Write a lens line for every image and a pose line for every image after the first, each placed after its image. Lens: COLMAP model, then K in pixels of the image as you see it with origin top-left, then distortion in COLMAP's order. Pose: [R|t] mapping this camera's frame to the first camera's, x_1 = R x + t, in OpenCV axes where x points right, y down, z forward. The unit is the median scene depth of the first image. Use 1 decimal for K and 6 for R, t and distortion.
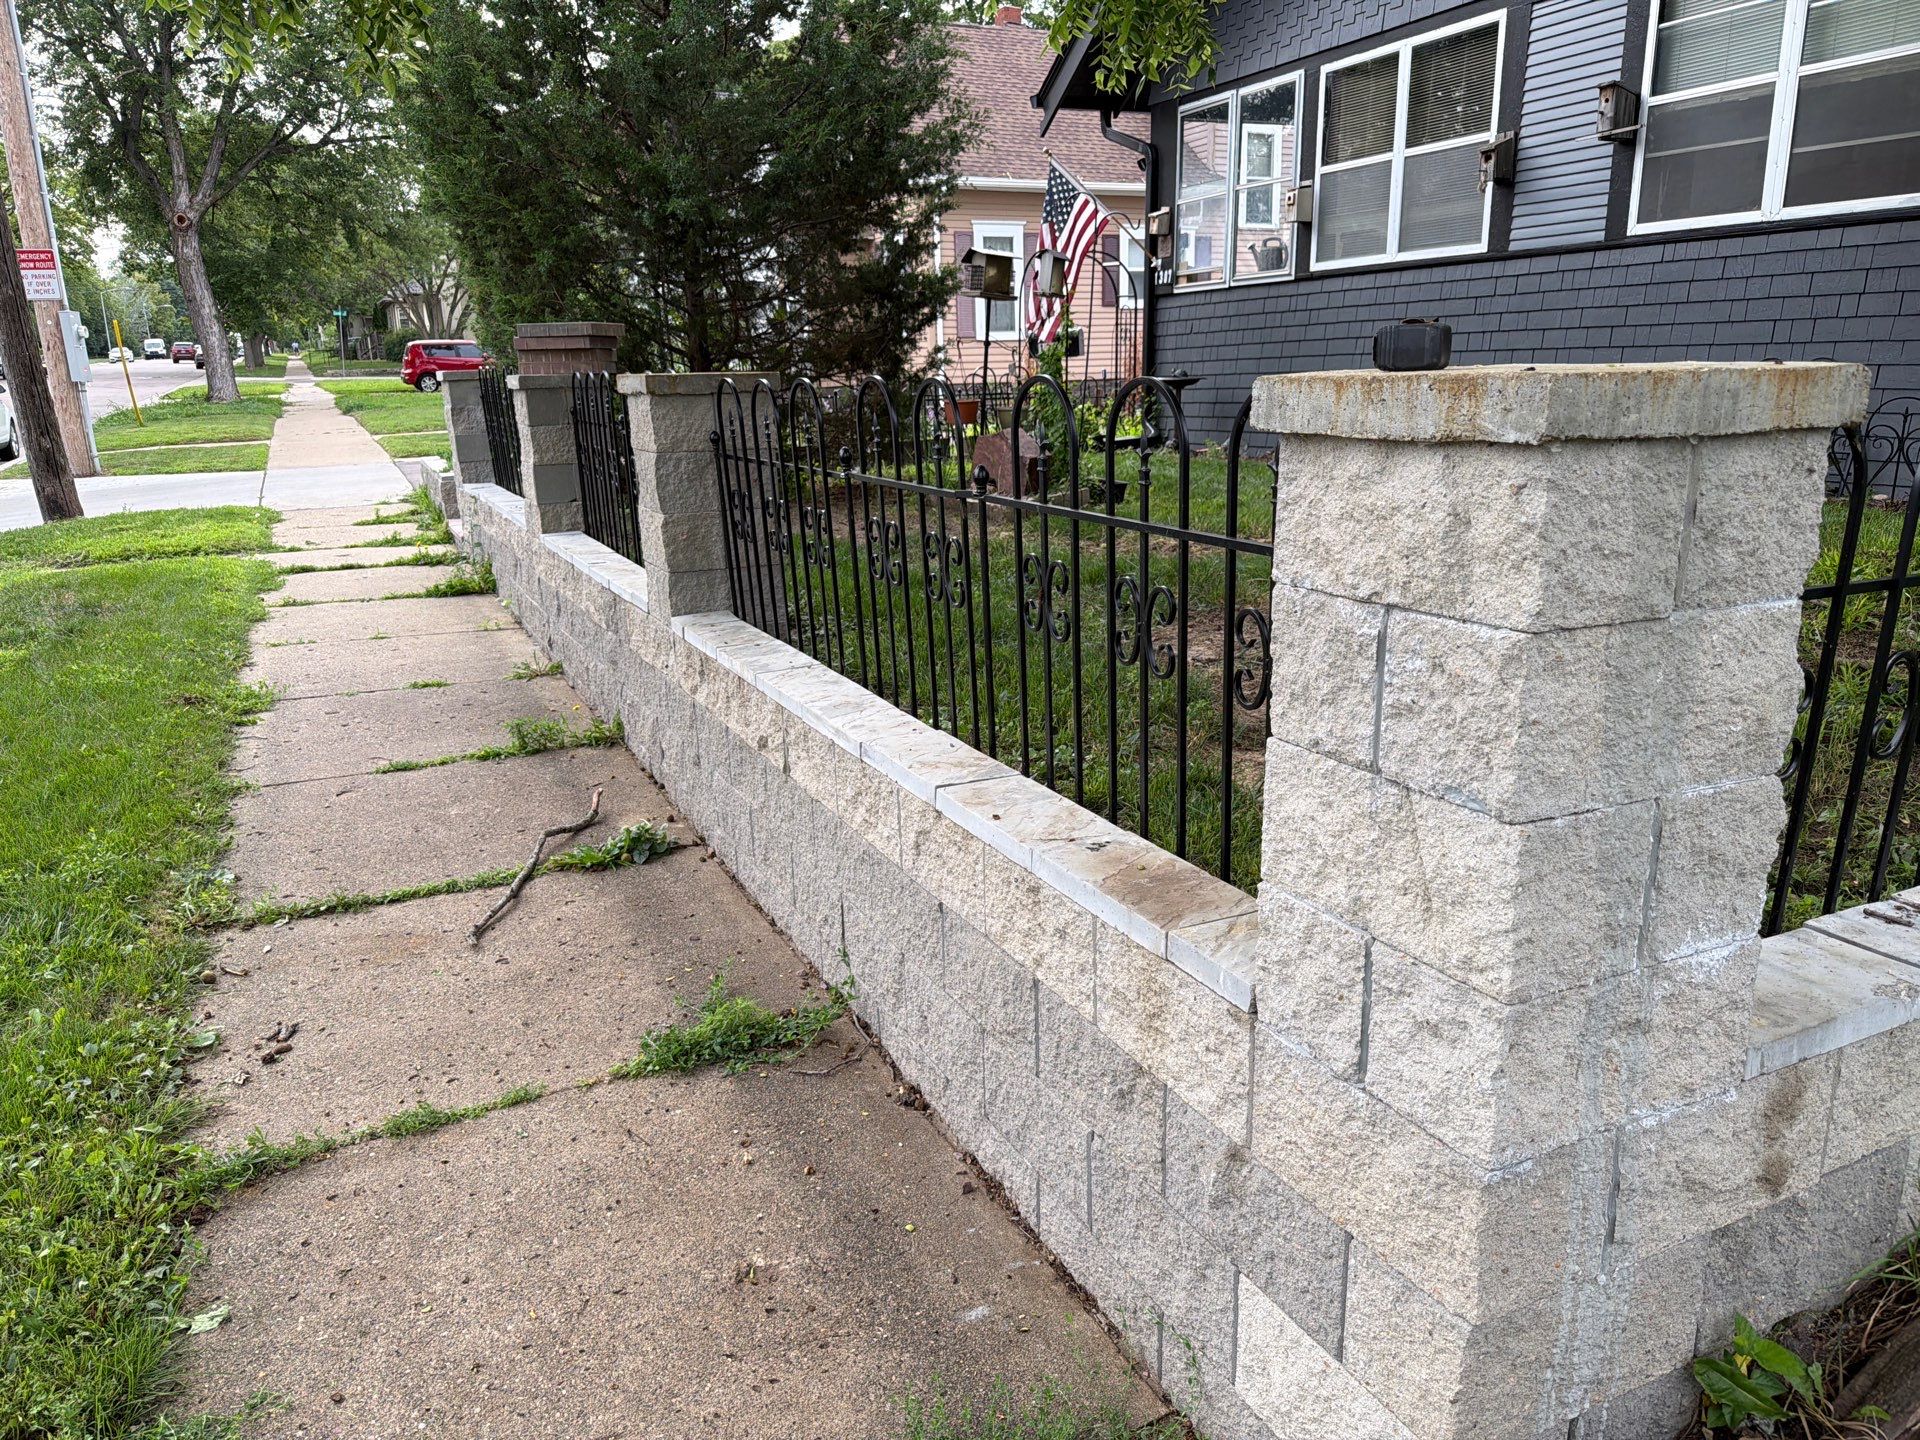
lens RADIAL K [[1264.4, 0, 1118.2], [0, 1264.4, 748.6], [0, 0, 1]] dist [0.059524, -0.161715]
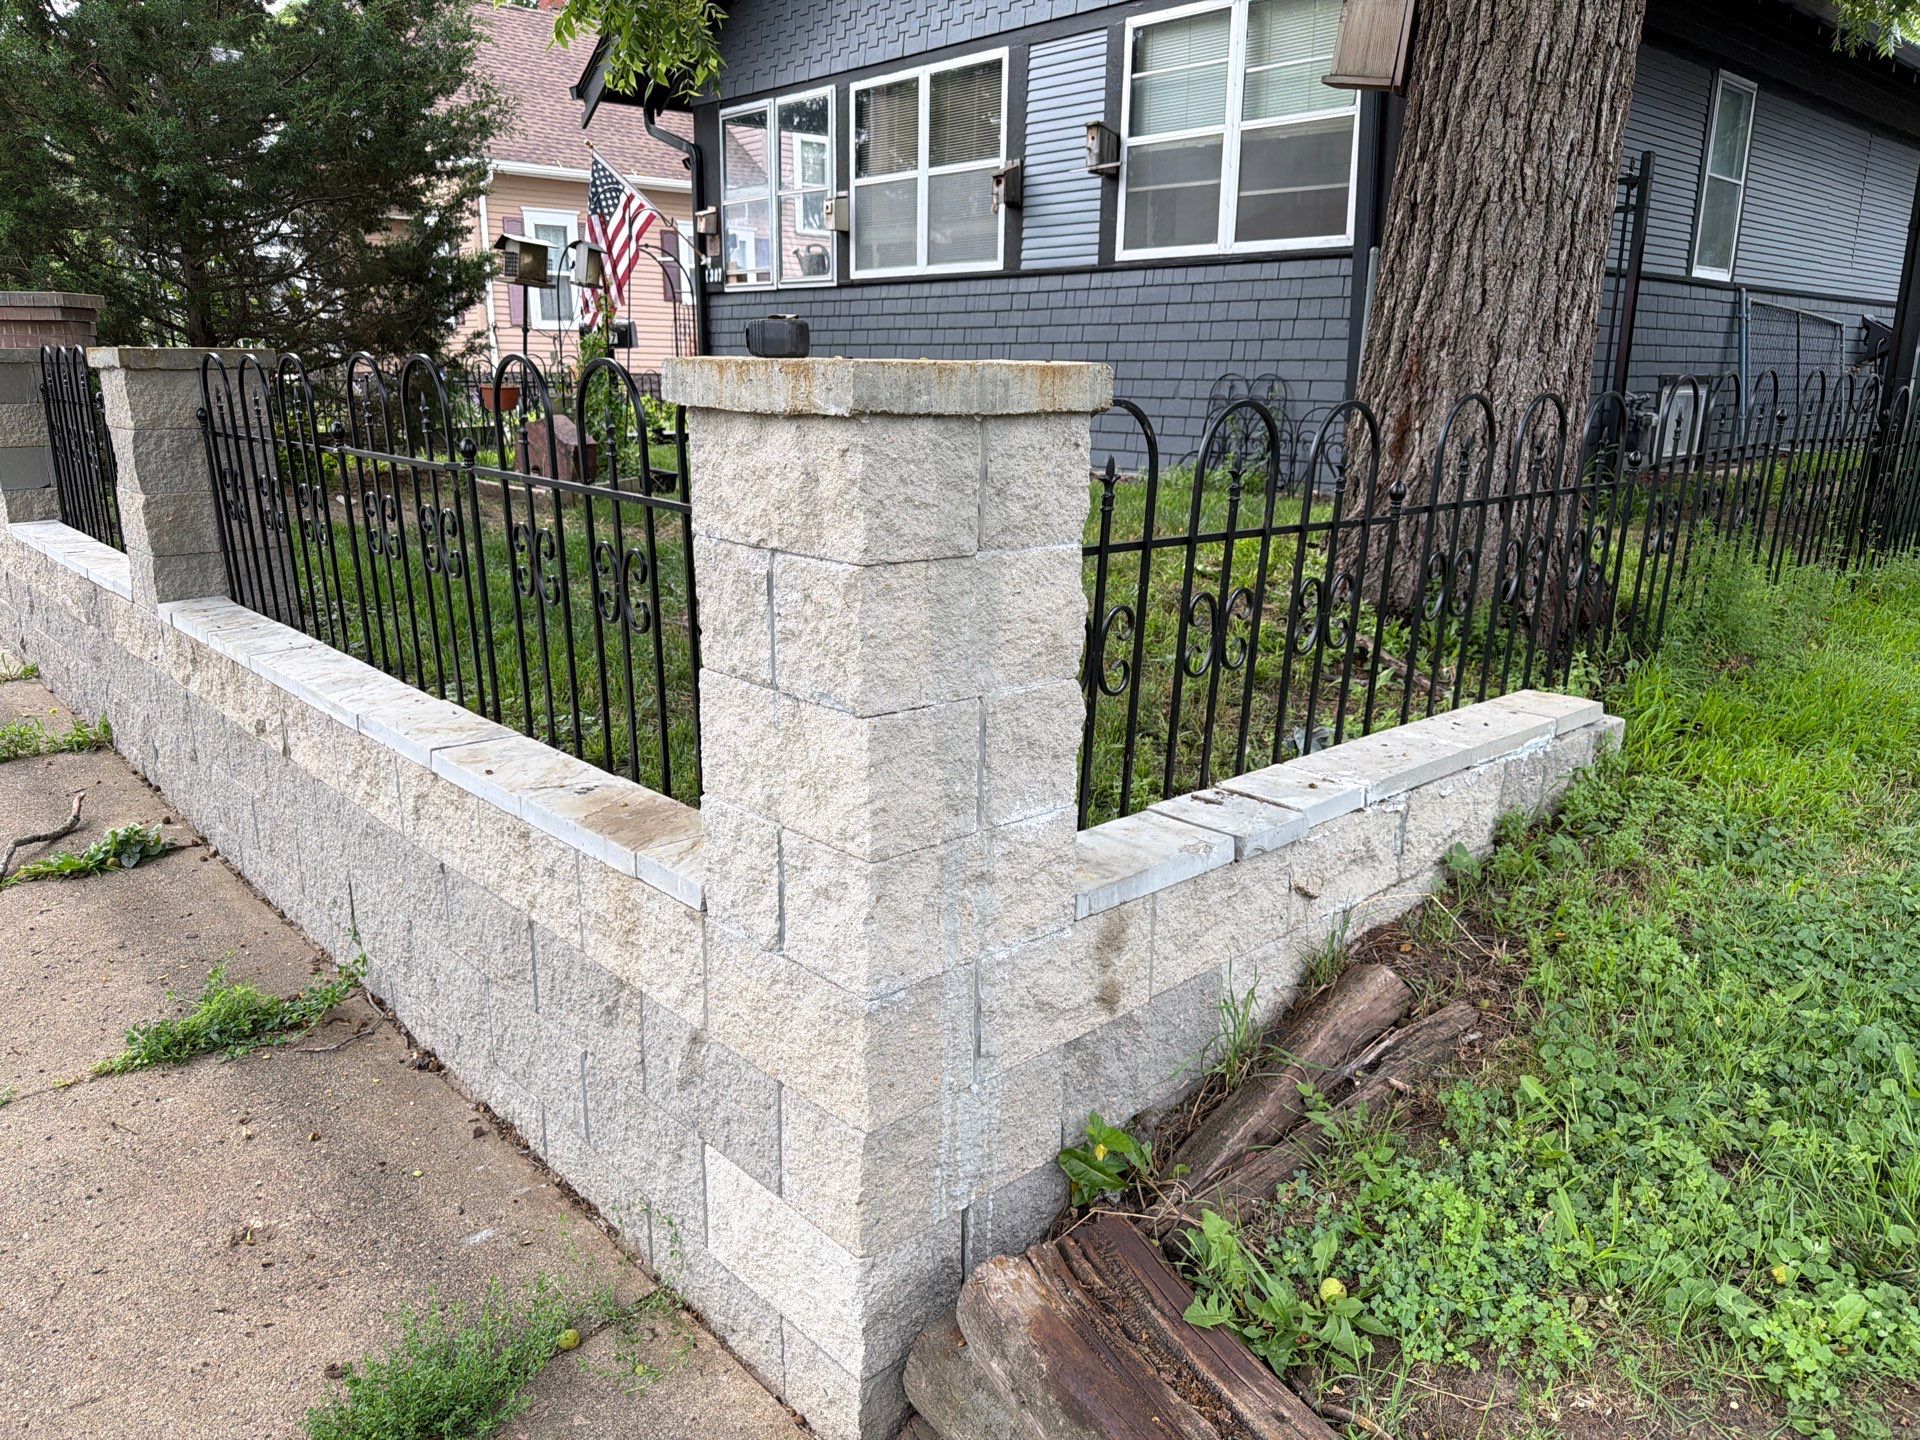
lens RADIAL K [[1374.9, 0, 1170.6], [0, 1374.9, 771.1], [0, 0, 1]] dist [0.006734, -0.027684]
pose [[0.965159, -0.034502, 0.259379, 0.130424], [0.038467, 0.999208, -0.010221, 0.073034], [-0.258821, 0.019842, 0.965721, -0.214526]]
